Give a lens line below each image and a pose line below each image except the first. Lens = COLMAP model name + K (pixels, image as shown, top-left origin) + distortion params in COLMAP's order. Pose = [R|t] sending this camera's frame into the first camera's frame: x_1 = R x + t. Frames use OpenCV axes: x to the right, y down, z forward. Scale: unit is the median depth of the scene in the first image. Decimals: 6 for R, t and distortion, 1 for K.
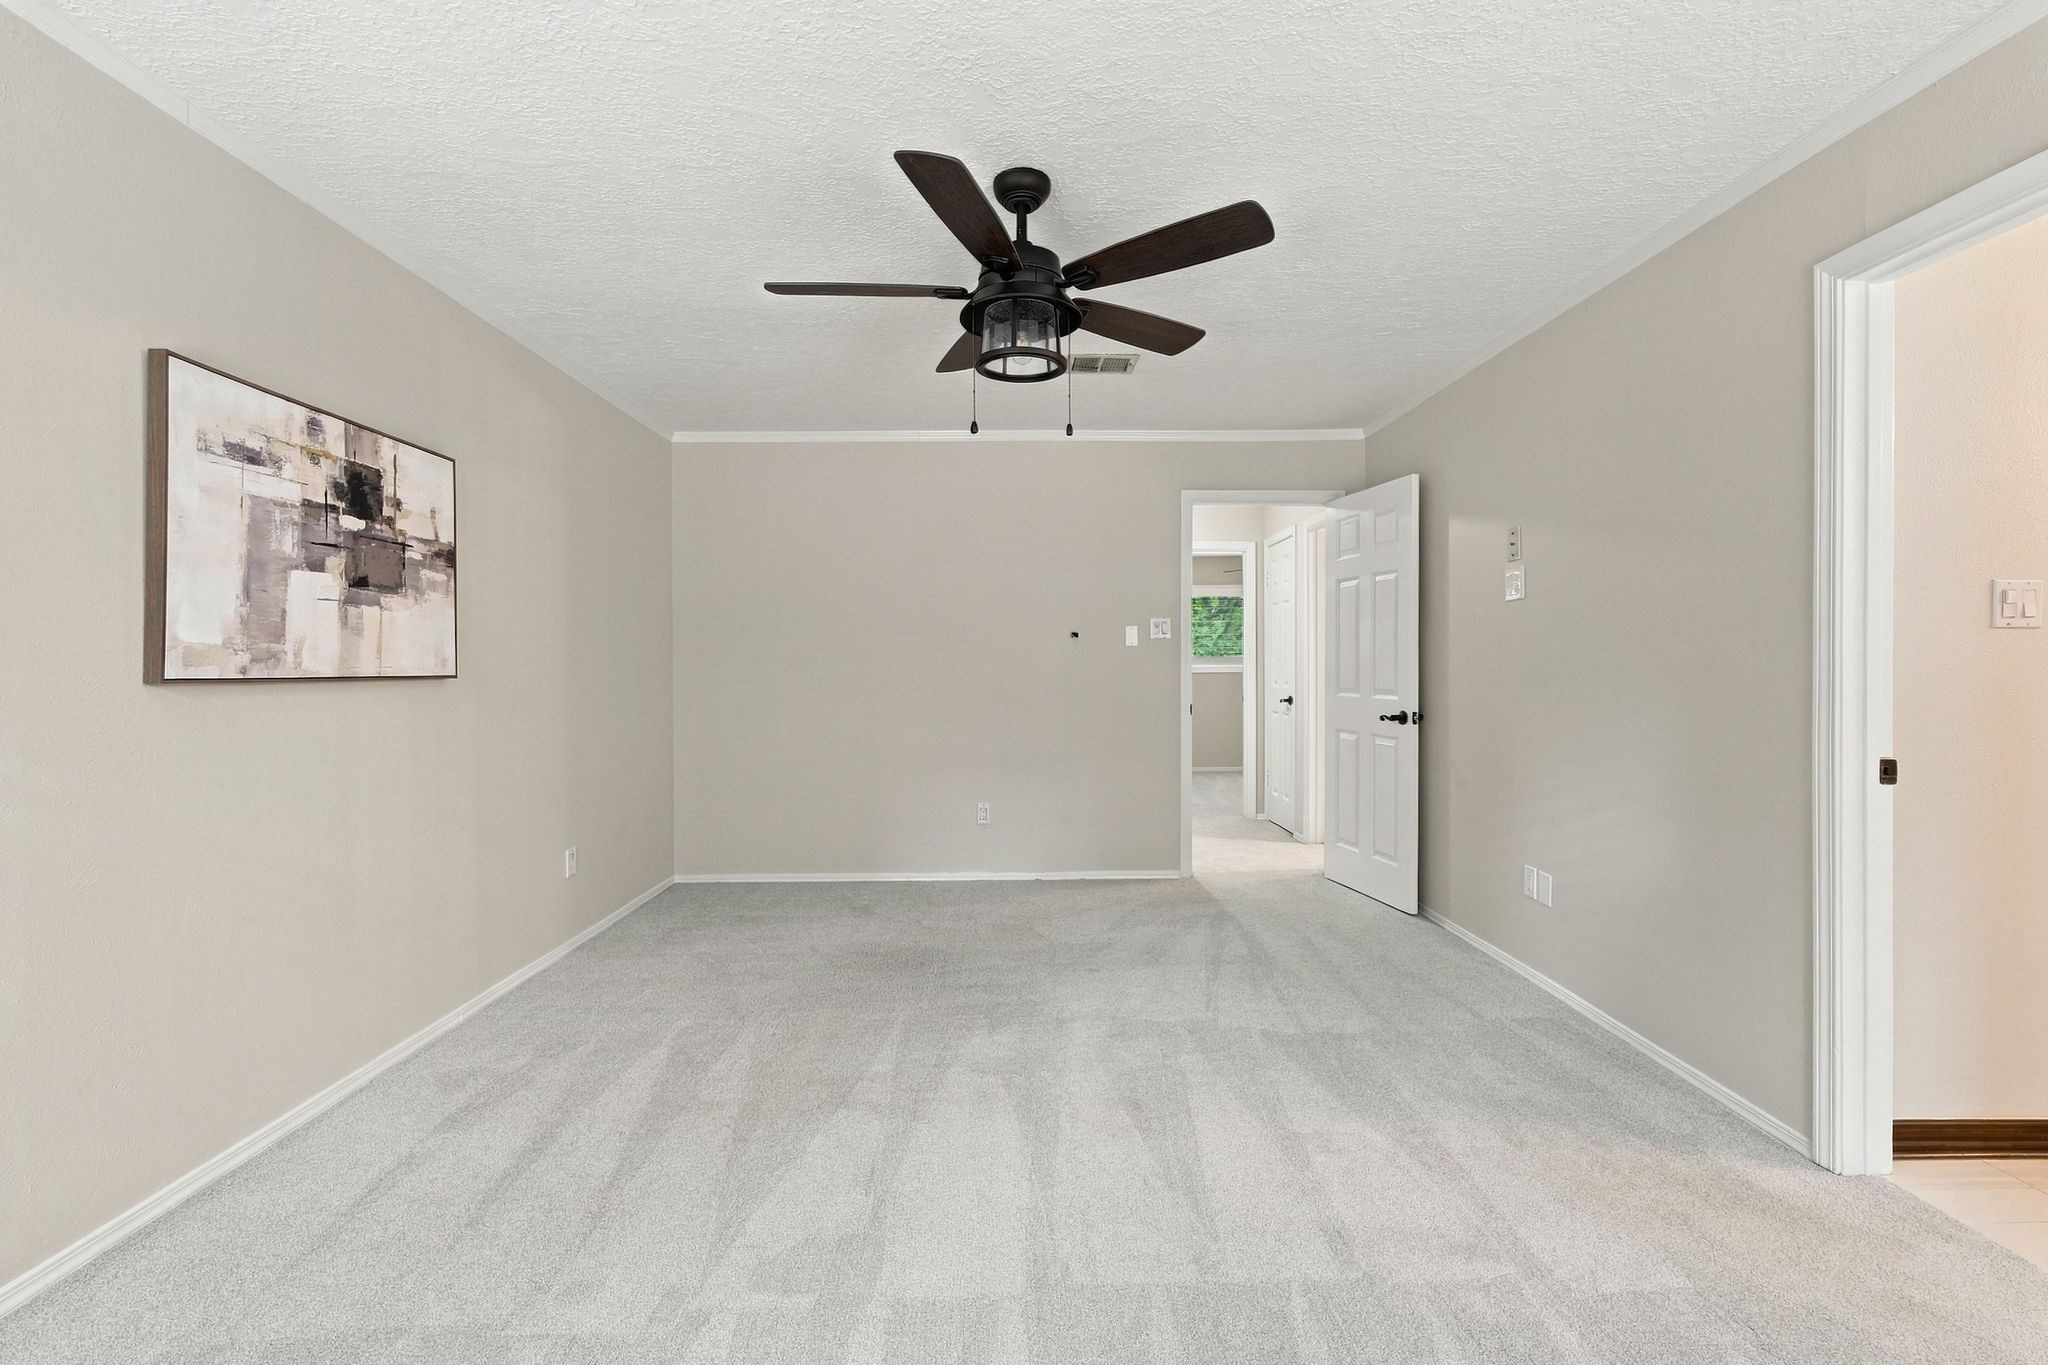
lens RADIAL K [[902.0, 0, 1027.4], [0, 902.0, 671.5], [0, 0, 1]] dist [-0.001728, -0.000190]
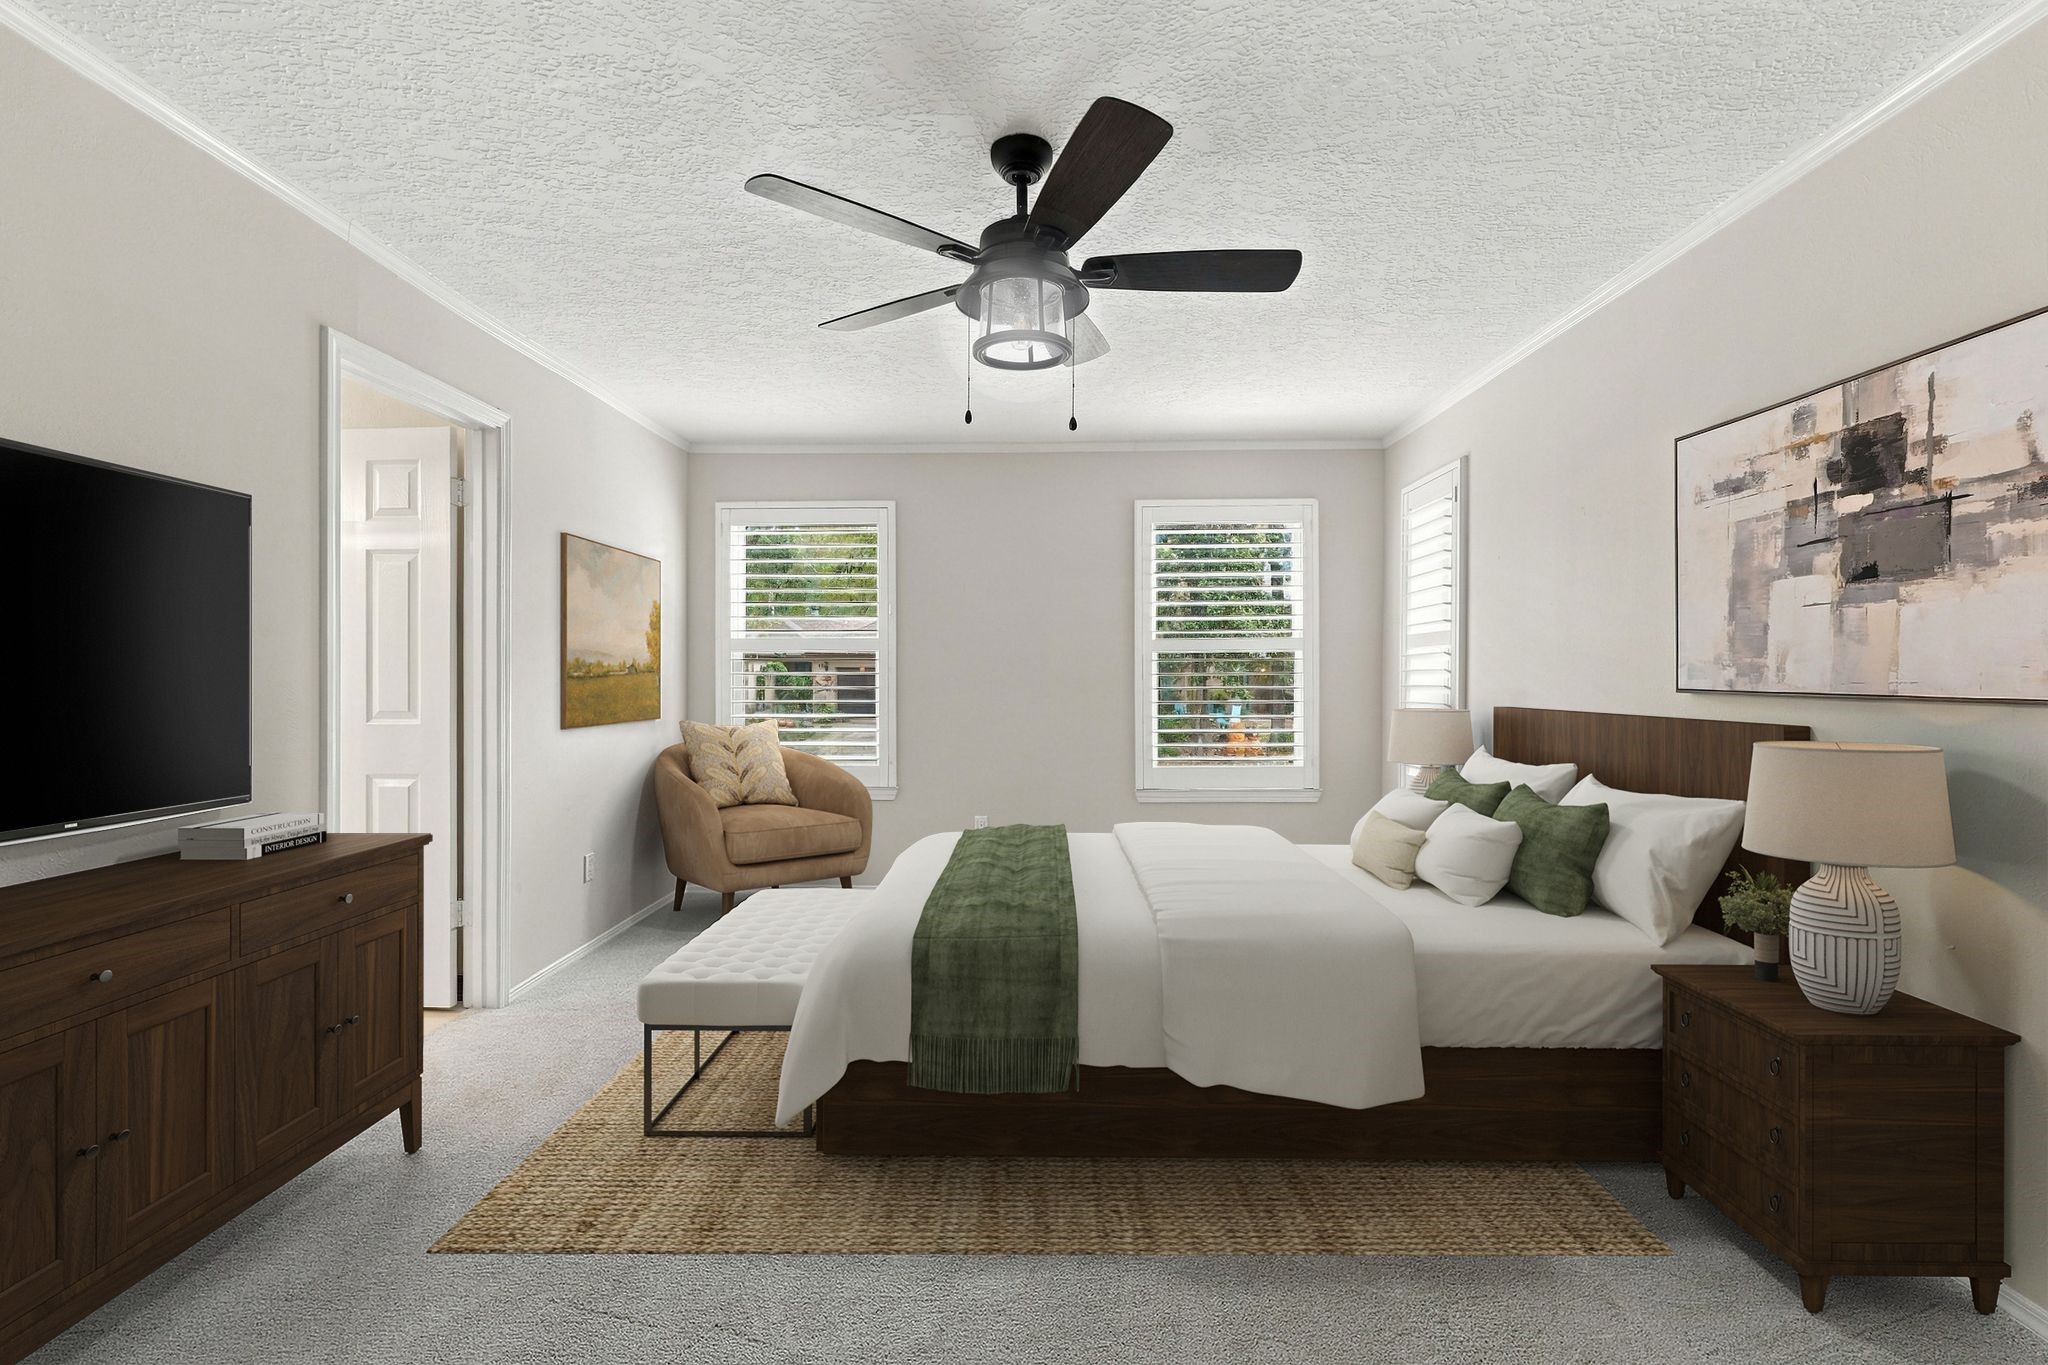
lens RADIAL K [[902.0, 0, 1023.1], [0, 902.0, 676.7], [0, 0, 1]] dist [-0.001728, -0.000190]
pose [[-0.999429, -0.006725, 0.033111, -0.038302], [-0.006352, 0.999915, 0.011348, -0.014661], [-0.033185, 0.011131, -0.999387, 1.873337]]
